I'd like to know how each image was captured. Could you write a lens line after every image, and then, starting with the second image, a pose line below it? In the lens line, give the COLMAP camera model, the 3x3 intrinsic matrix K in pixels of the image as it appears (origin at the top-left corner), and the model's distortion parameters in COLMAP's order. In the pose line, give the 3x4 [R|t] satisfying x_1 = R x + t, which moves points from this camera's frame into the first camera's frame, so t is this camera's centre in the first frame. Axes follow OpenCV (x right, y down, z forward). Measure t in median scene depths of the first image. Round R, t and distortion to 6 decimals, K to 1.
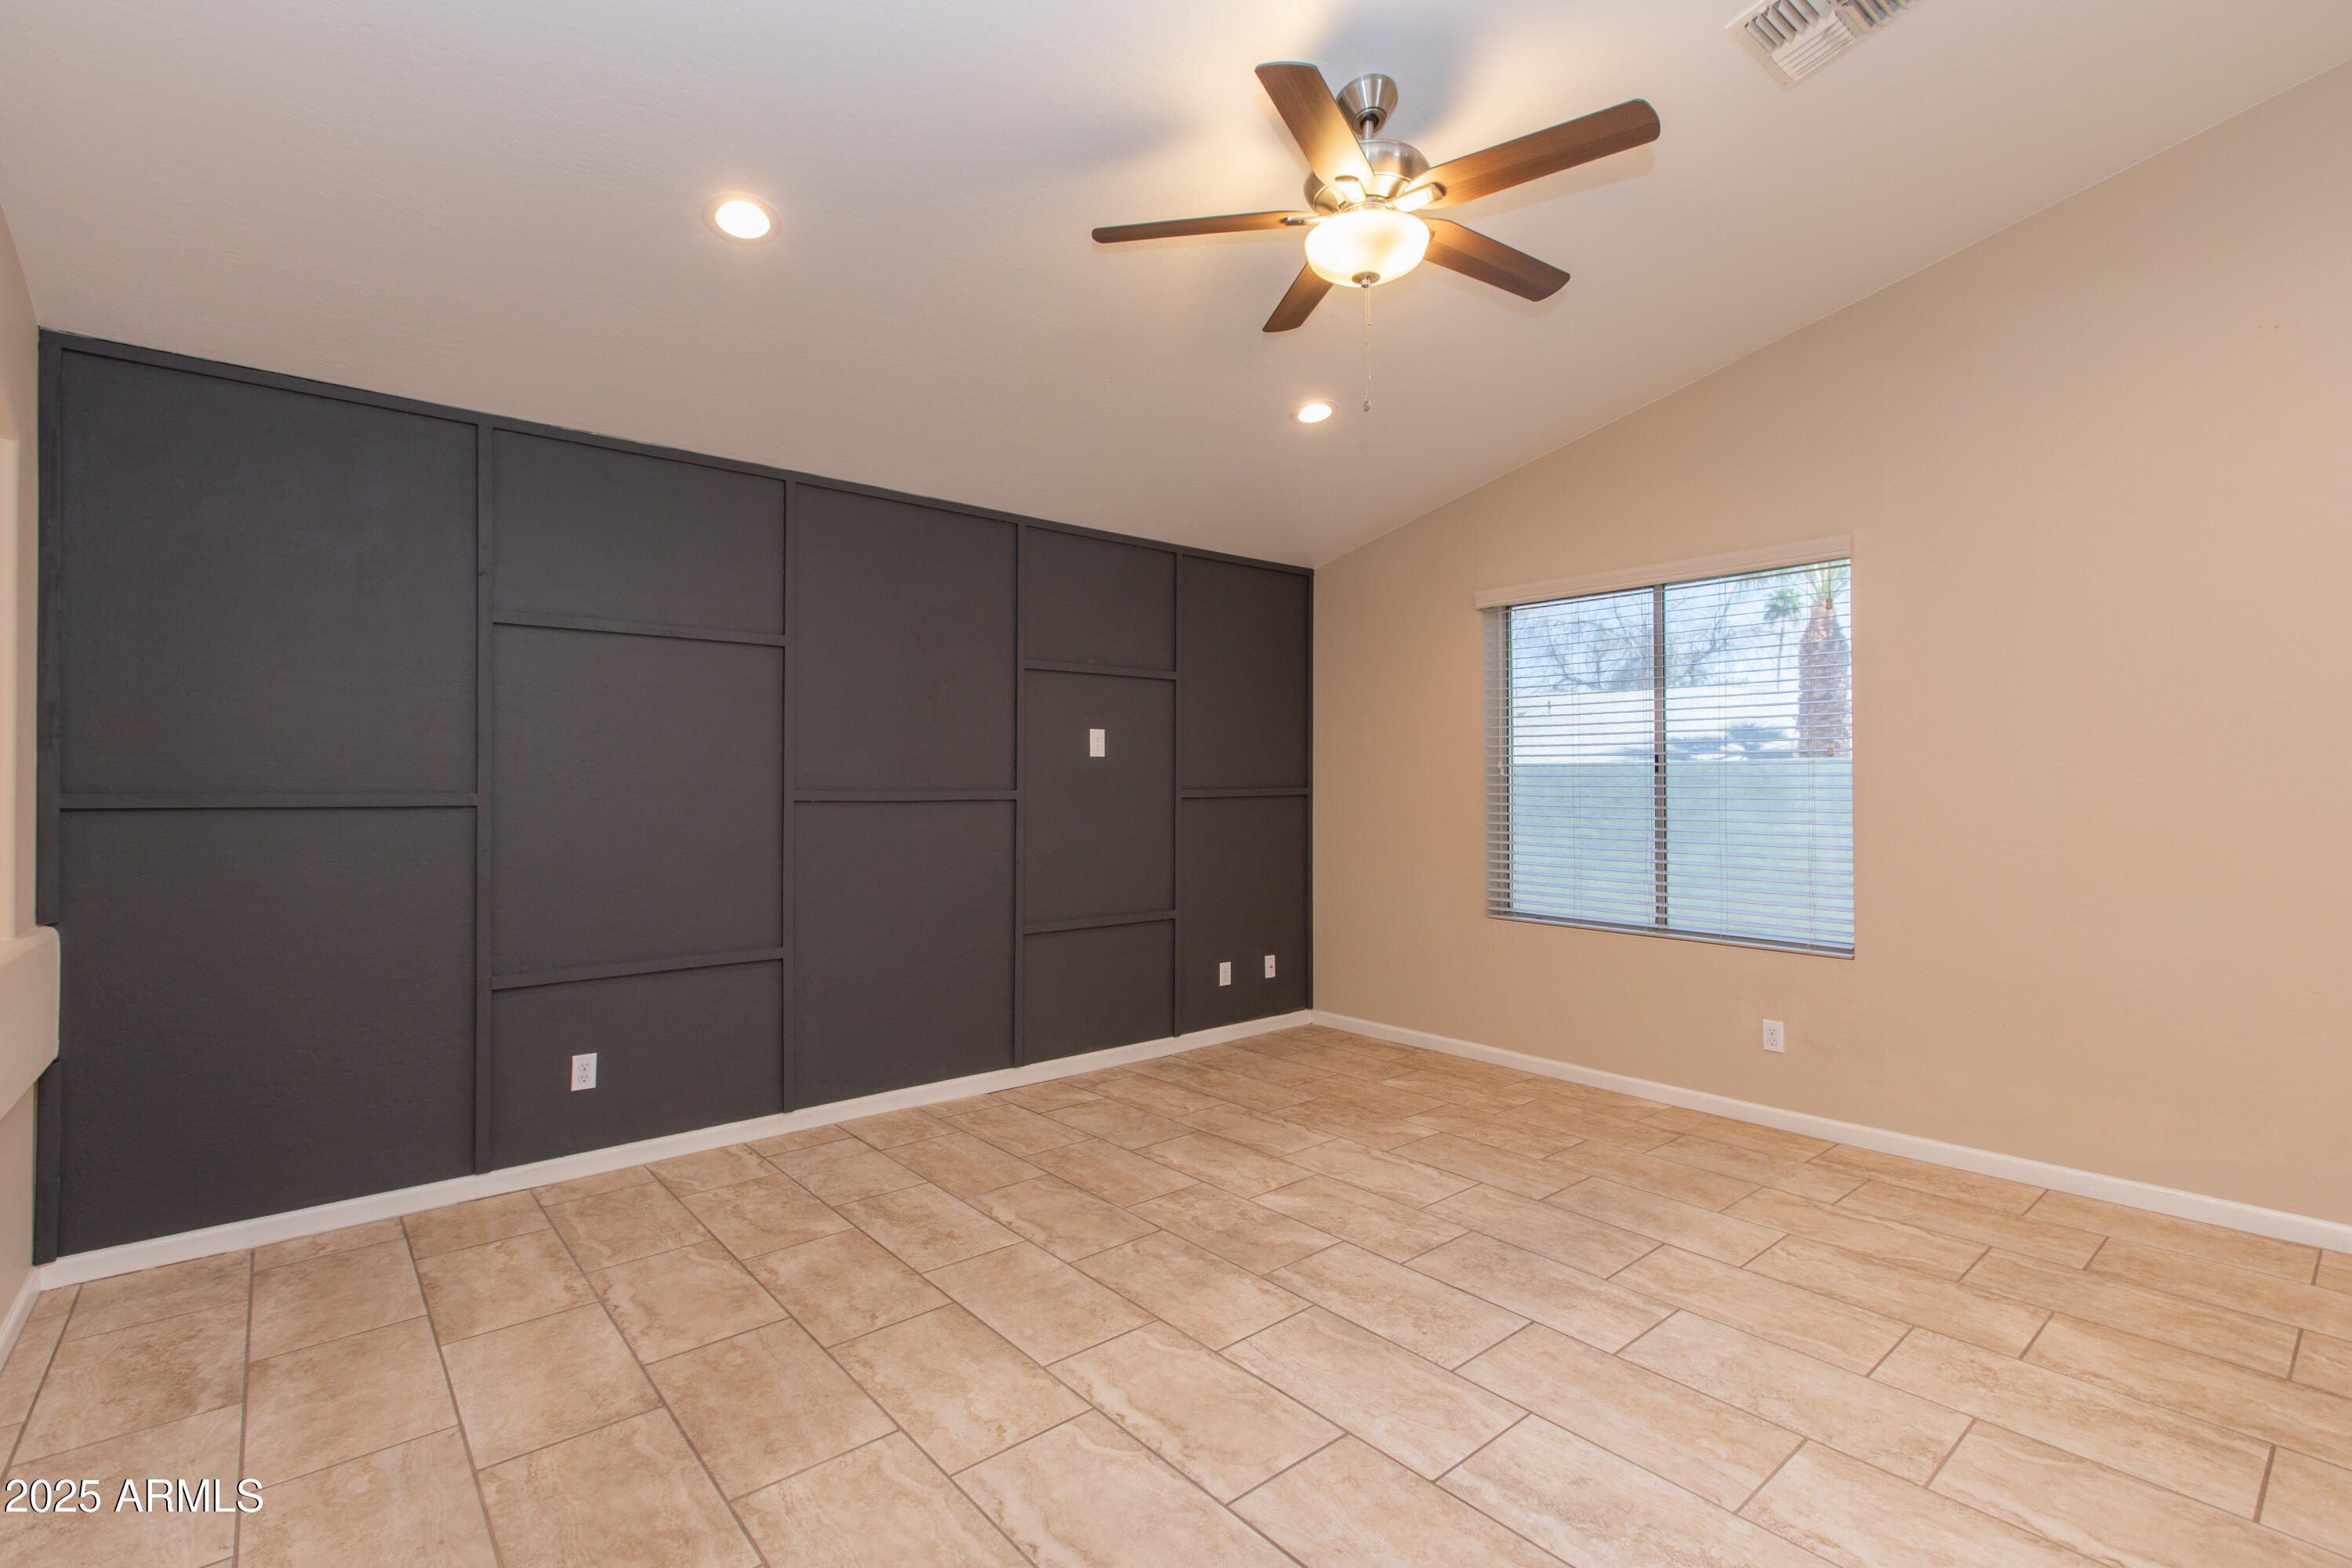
lens RADIAL K [[1052.5, 0, 1187.3], [0, 1052.5, 783.6], [0, 0, 1]] dist [0.003778, -0.001839]
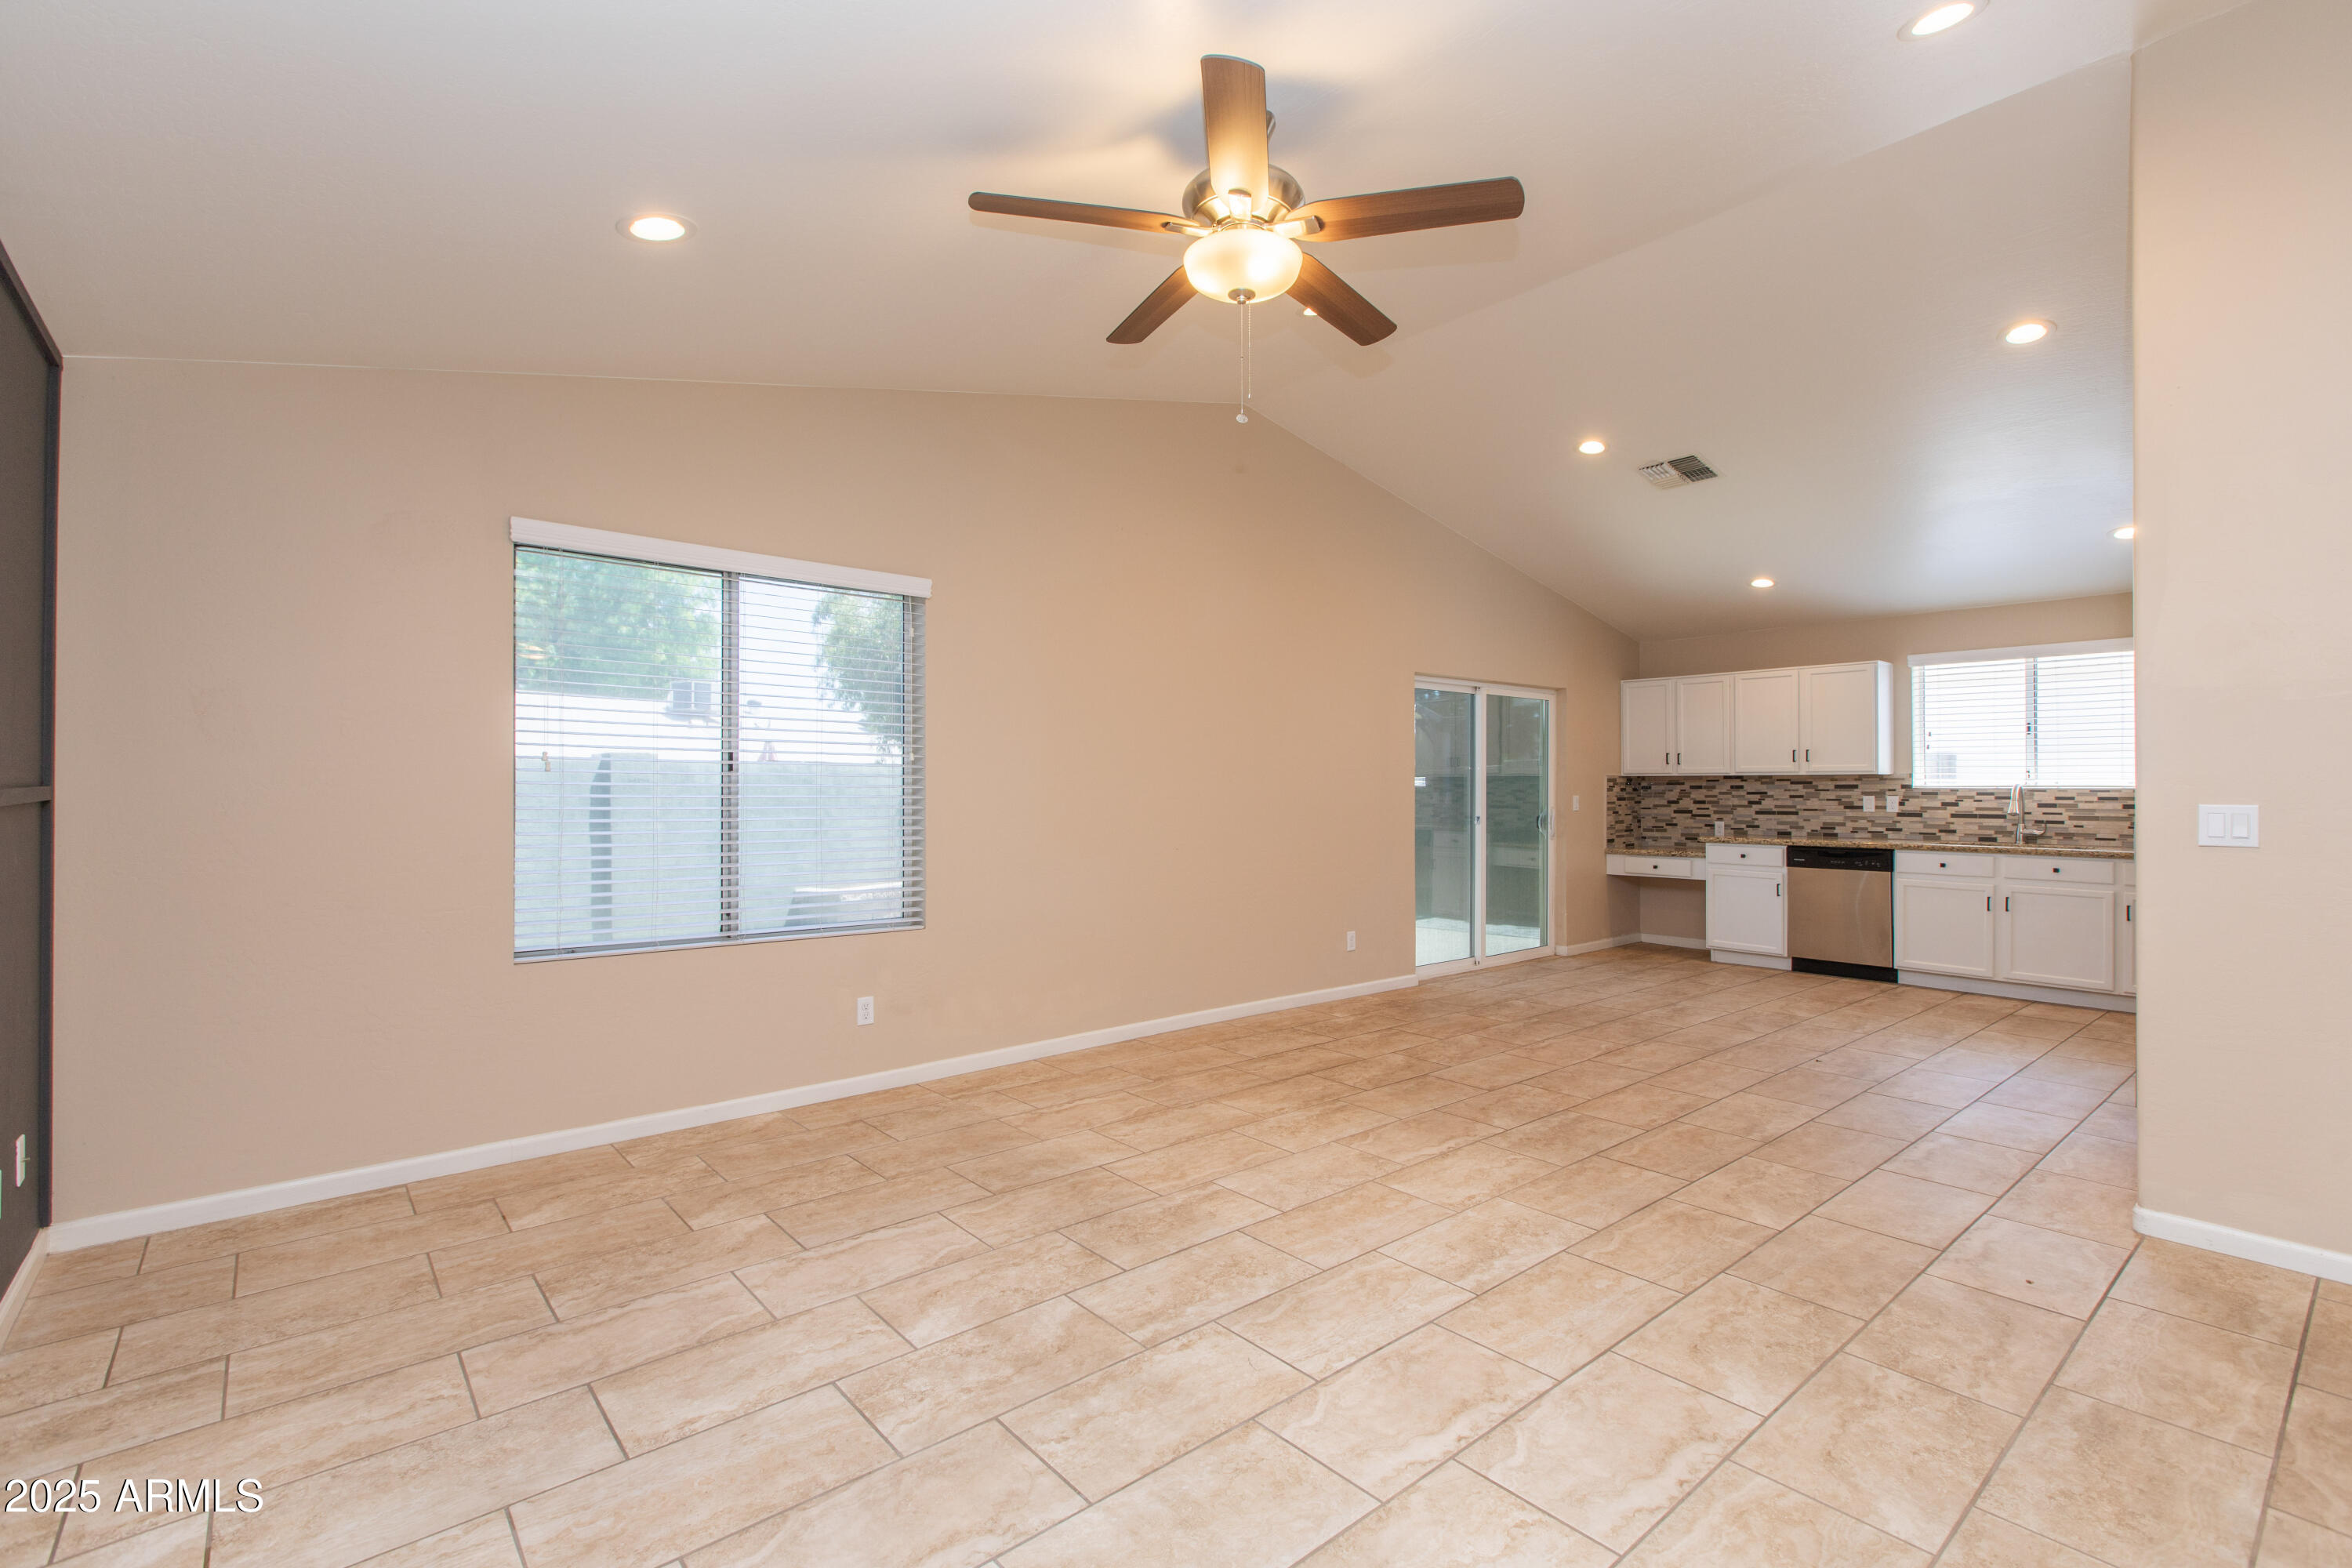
lens RADIAL K [[1052.5, 0, 1170.5], [0, 1052.5, 793.7], [0, 0, 1]] dist [0.003778, -0.001839]
pose [[0.008992, -0.000924, 0.999959, -0.692583], [-0.004836, 0.999988, 0.000967, 0.012796], [-0.999948, -0.004845, 0.008988, 0.856789]]
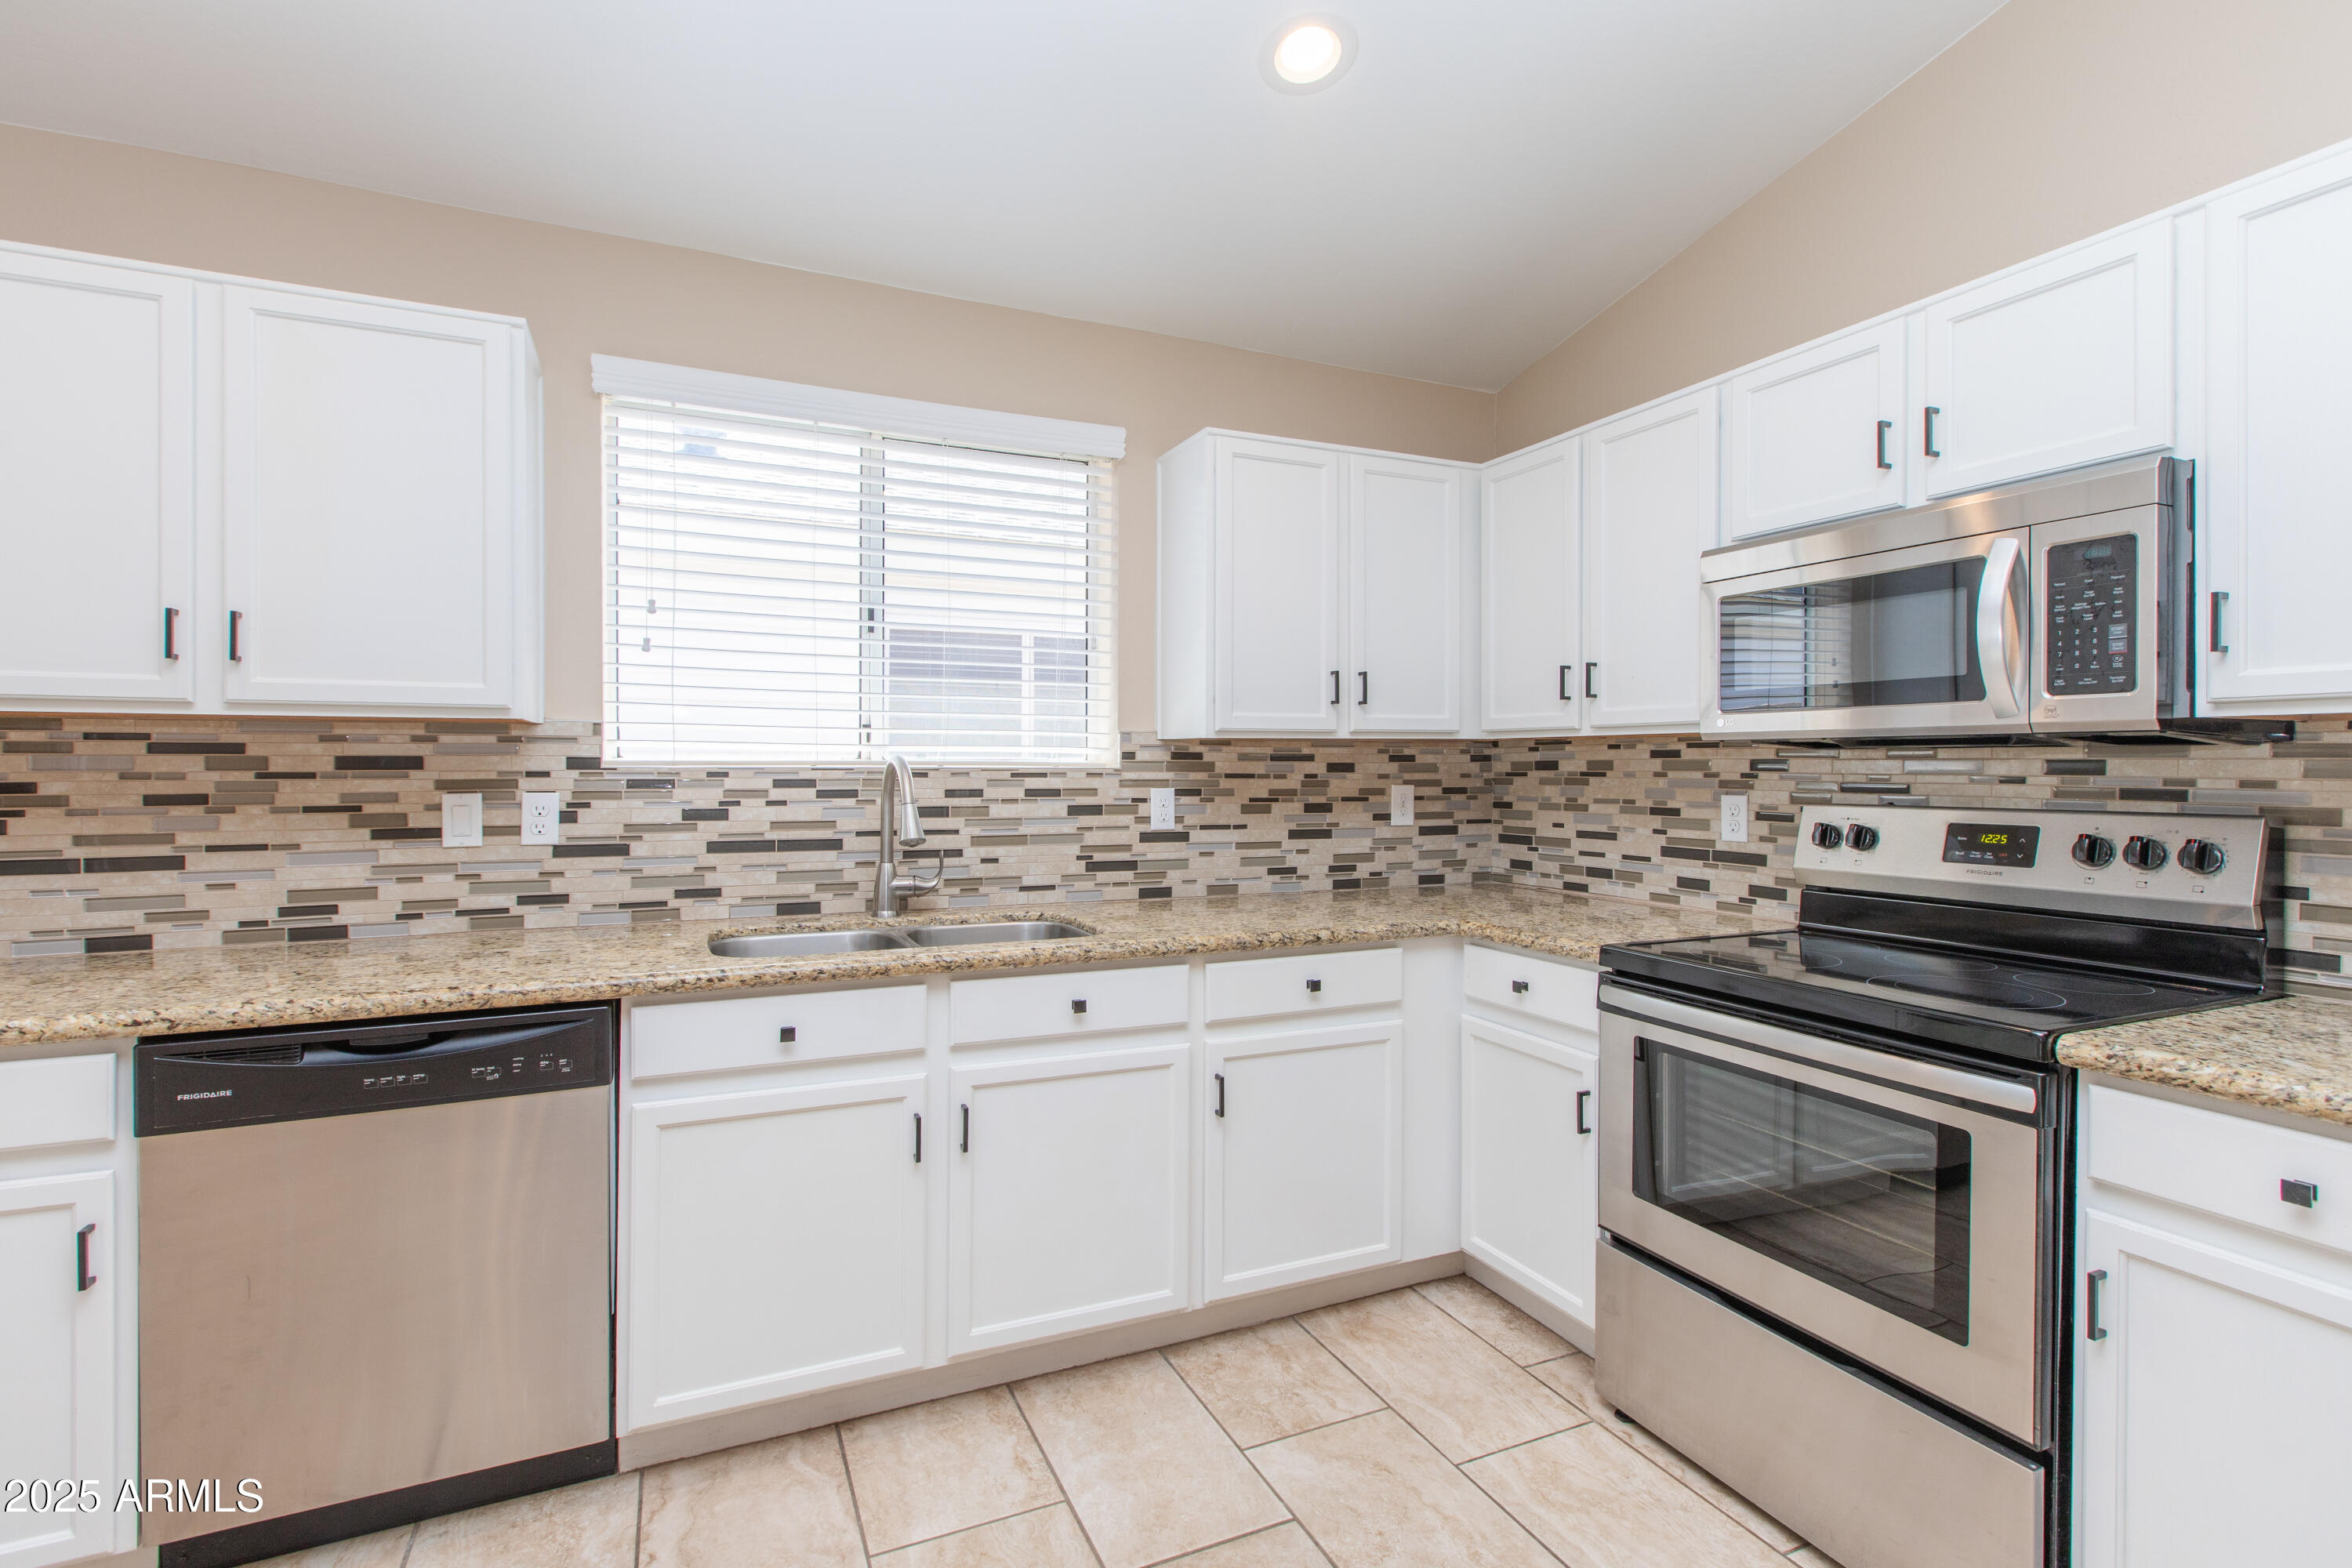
lens RADIAL K [[1052.5, 0, 1184.2], [0, 1052.5, 790.1], [0, 0, 1]] dist [0.003778, -0.001839]
pose [[-0.962842, -0.006521, 0.269985, 1.036986], [-0.001594, 0.999828, 0.018465, -0.004152], [-0.270059, 0.017348, -0.962687, -0.143826]]
